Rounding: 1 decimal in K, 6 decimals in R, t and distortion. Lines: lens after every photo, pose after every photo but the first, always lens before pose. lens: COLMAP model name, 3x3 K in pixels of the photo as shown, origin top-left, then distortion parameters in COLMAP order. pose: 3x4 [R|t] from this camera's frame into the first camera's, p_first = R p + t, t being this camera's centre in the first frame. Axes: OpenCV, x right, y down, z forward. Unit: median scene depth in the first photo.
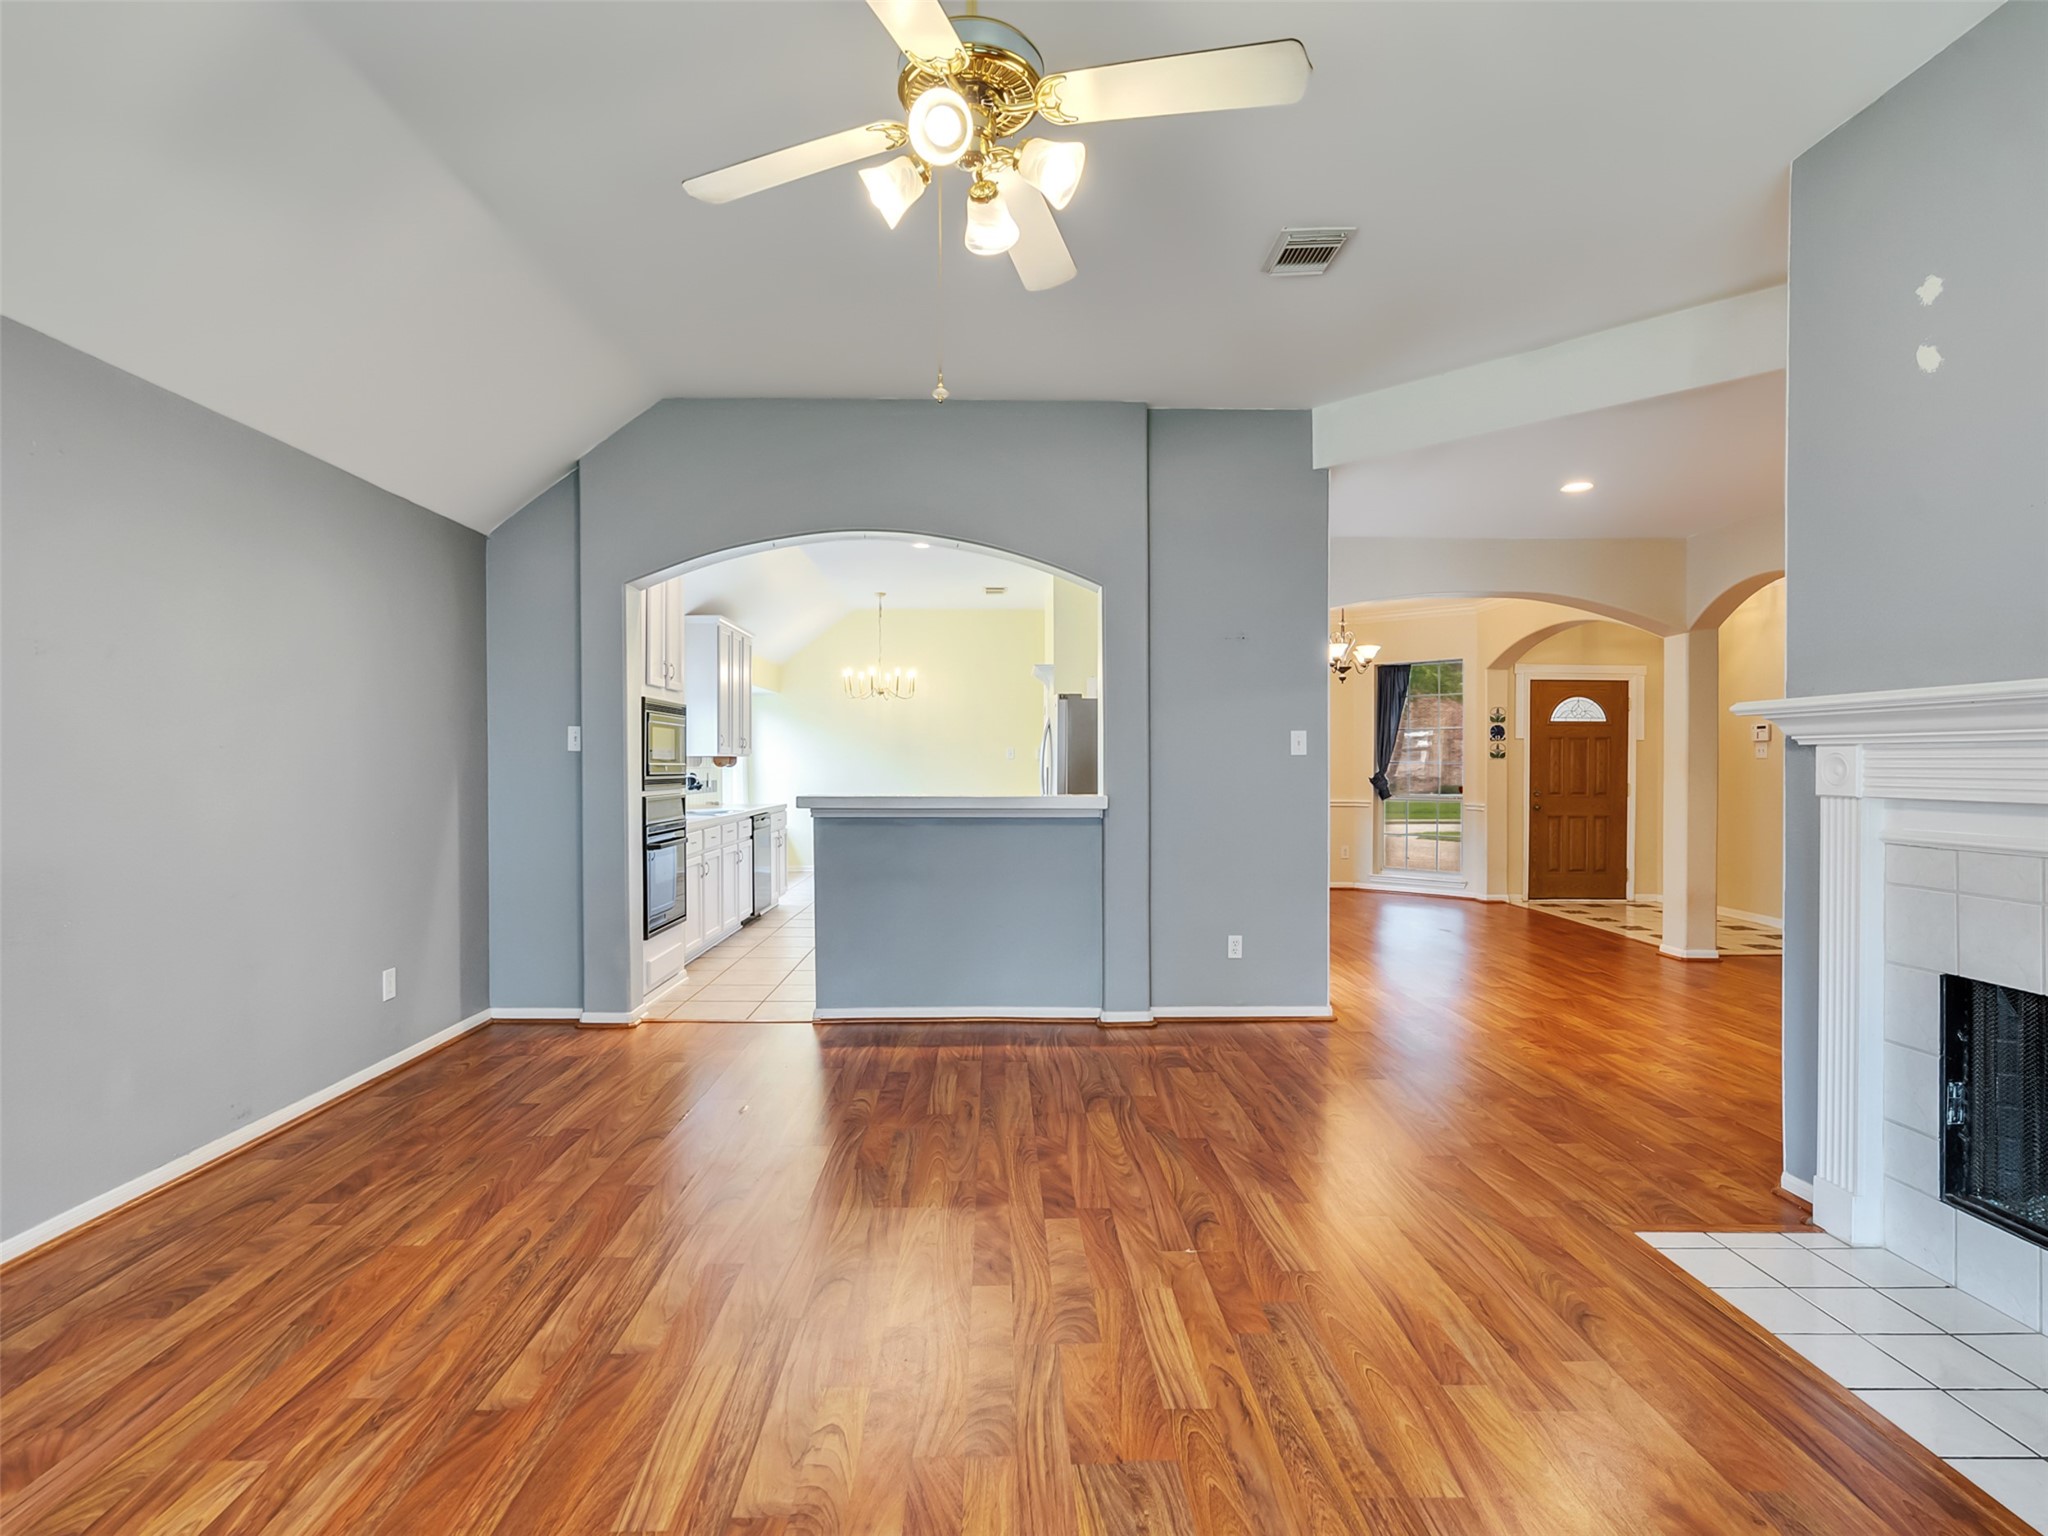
lens RADIAL K [[1045.3, 0, 1005.9], [0, 1045.3, 766.0], [0, 0, 1]] dist [-0.004775, 0.002792]
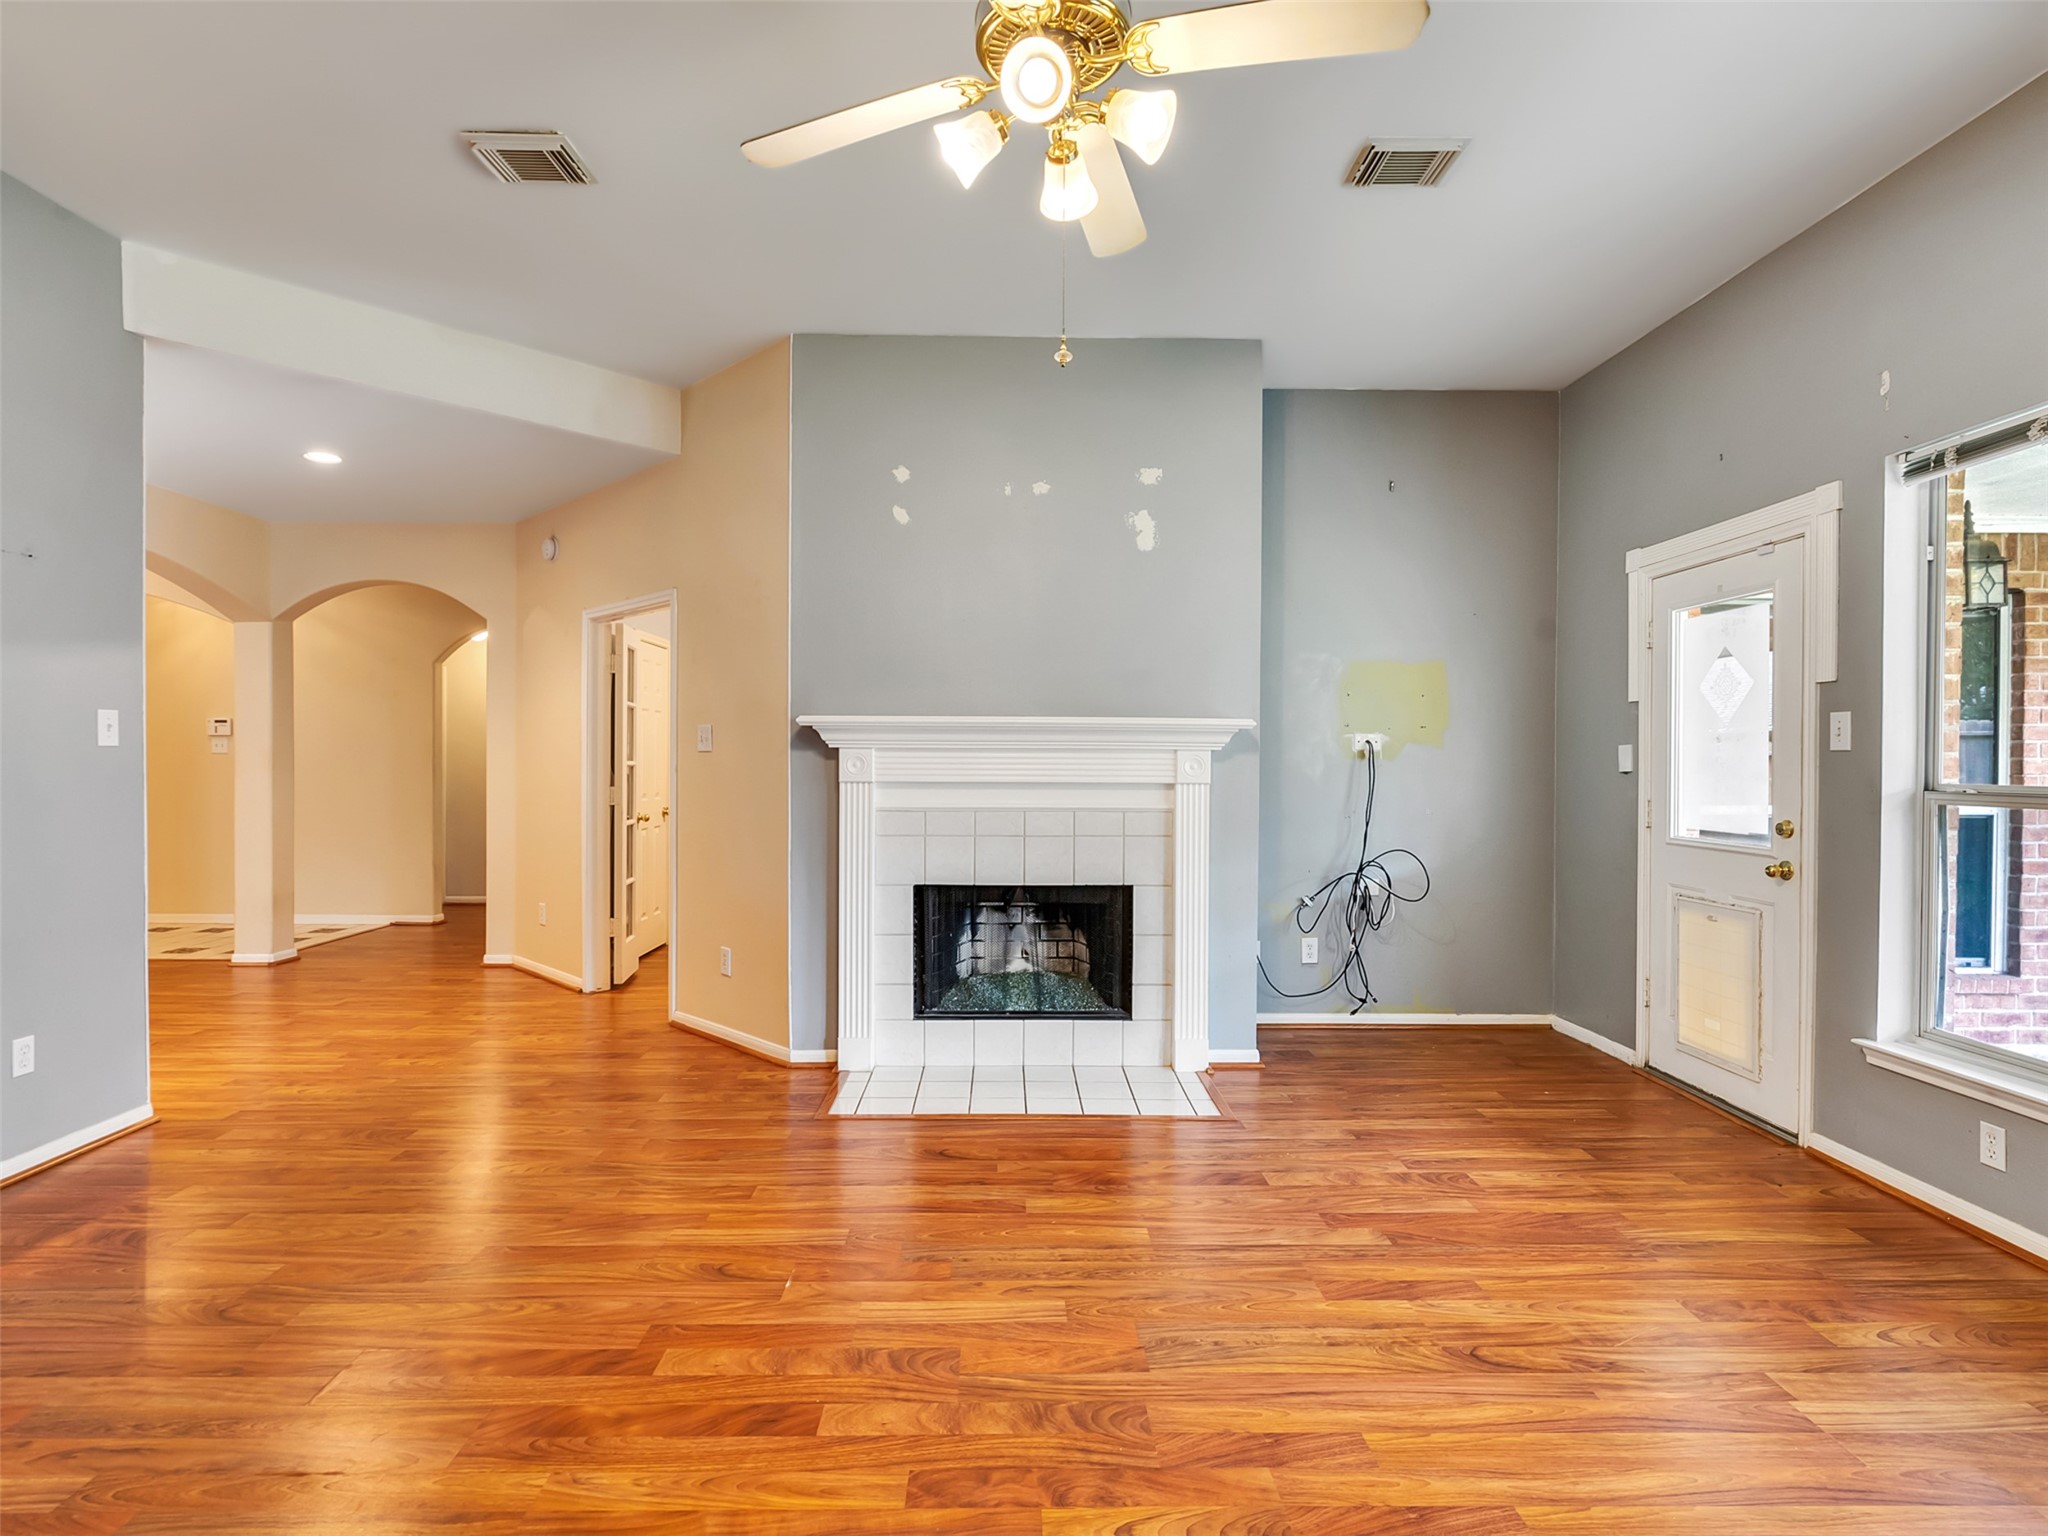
lens RADIAL K [[1045.3, 0, 1008.1], [0, 1045.3, 770.4], [0, 0, 1]] dist [-0.004775, 0.002792]
pose [[0.000185, -0.007855, 0.999969, -0.614540], [-0.000666, 0.999969, 0.007855, -0.000310], [-1.000000, -0.000667, 0.000180, 0.659072]]
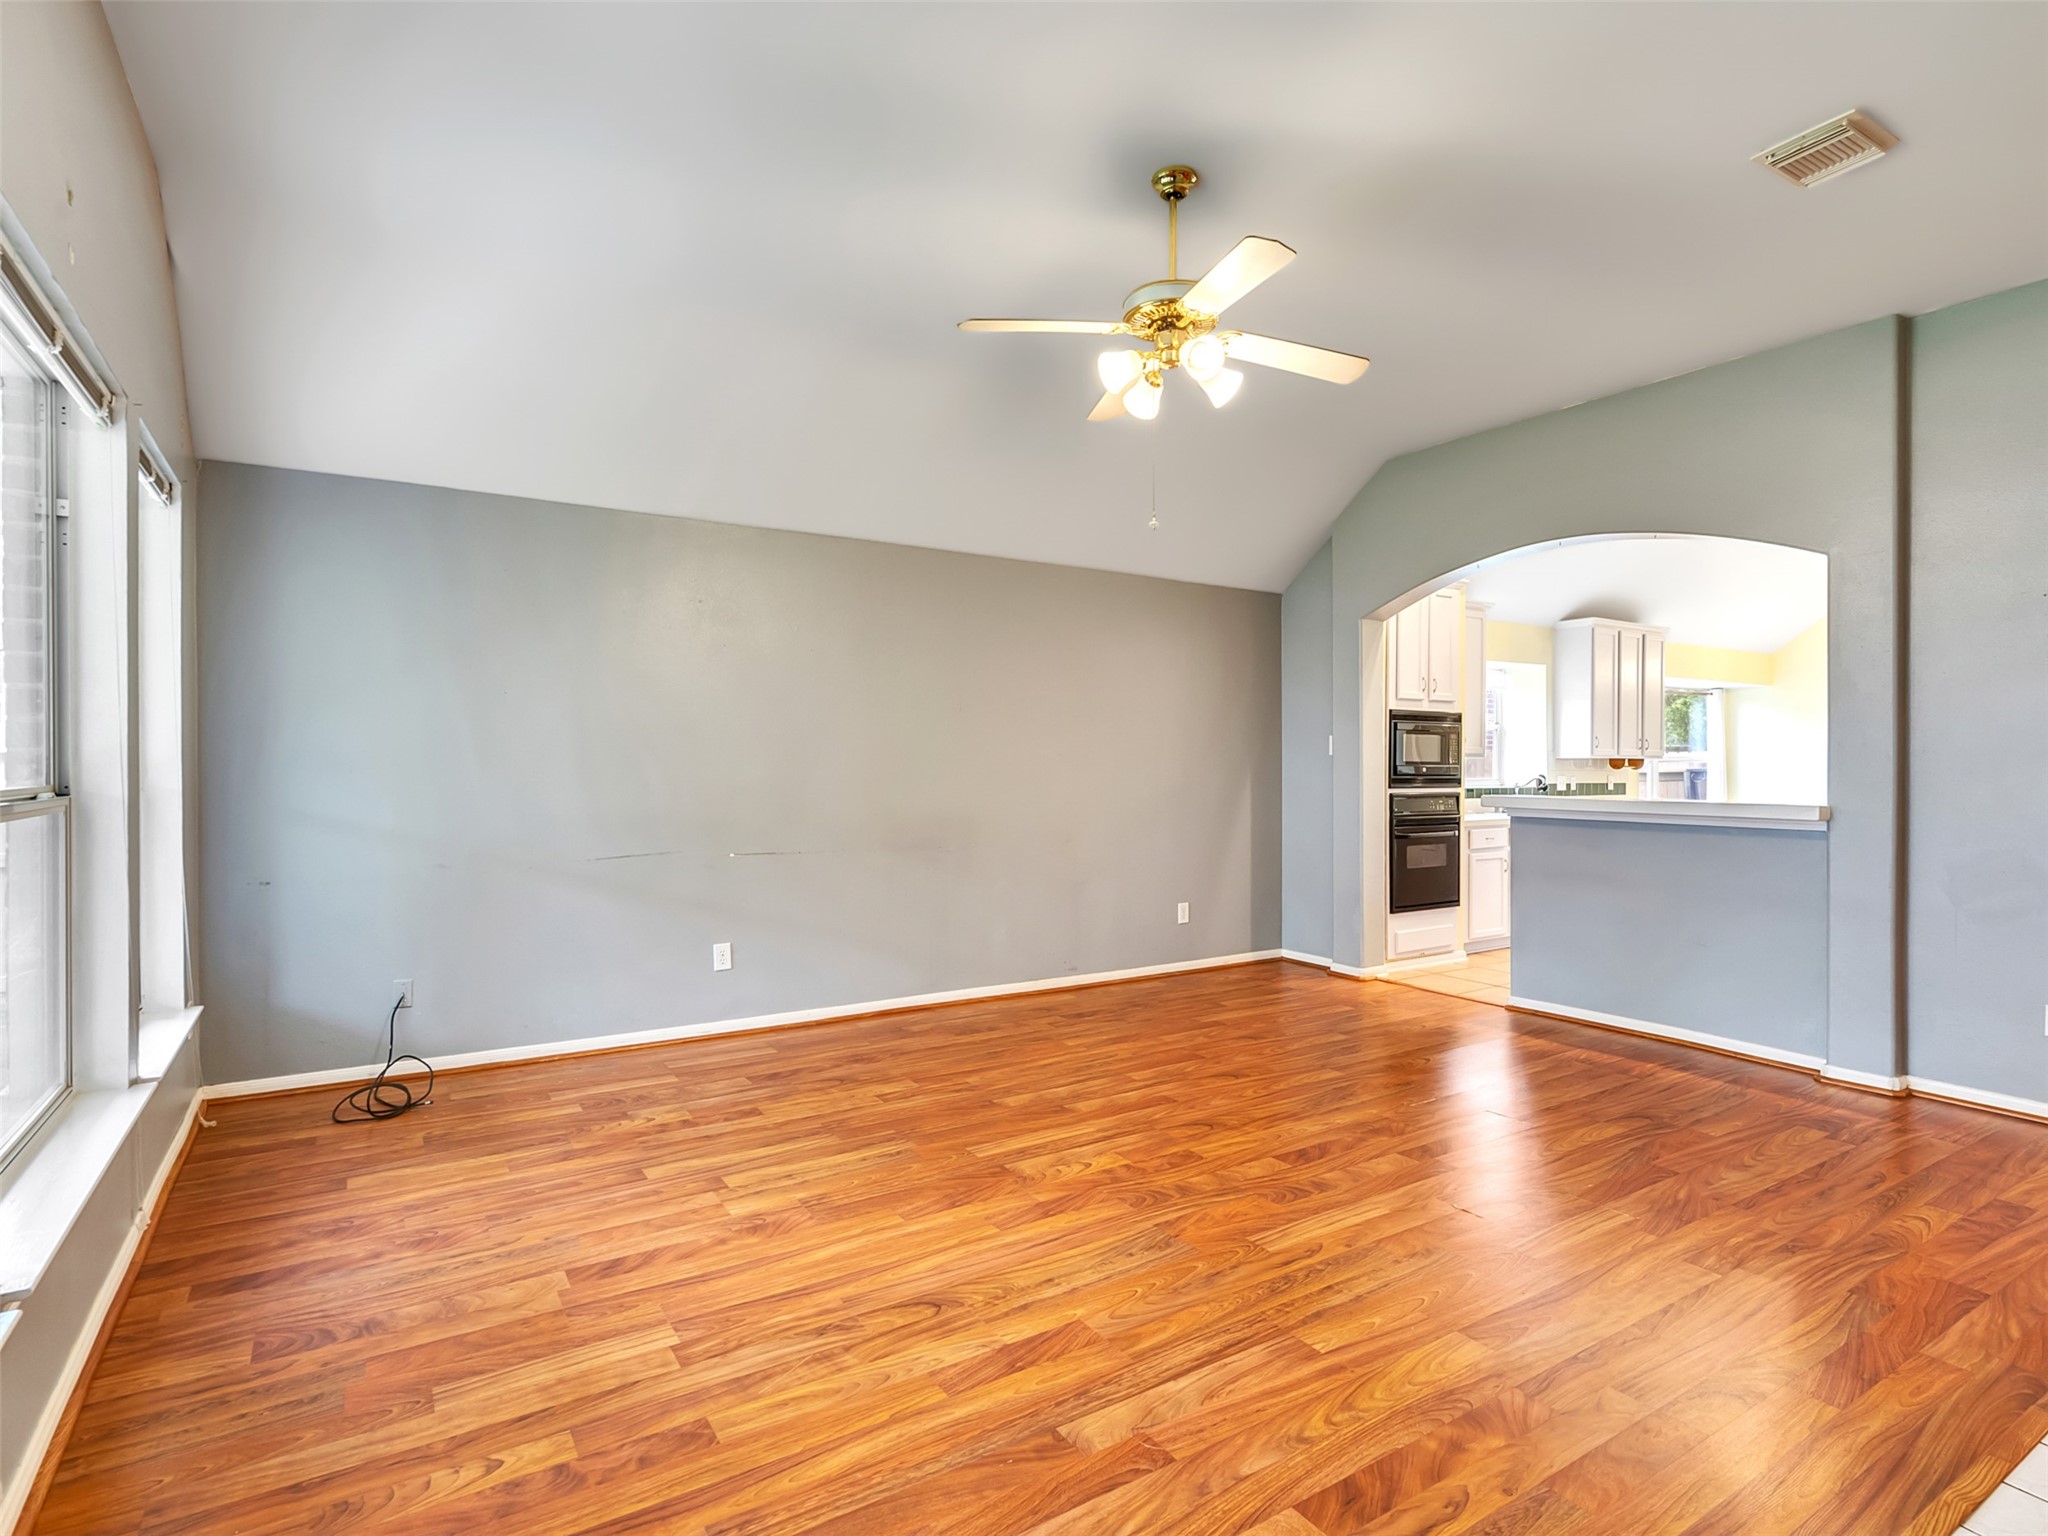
lens RADIAL K [[1045.3, 0, 1008.2], [0, 1045.3, 766.6], [0, 0, 1]] dist [-0.004775, 0.002792]
pose [[0.520852, 0.003588, -0.853639, 0.714721], [-0.004675, 0.999988, 0.001350, -0.000905], [0.853634, 0.003288, 0.520863, 0.013176]]
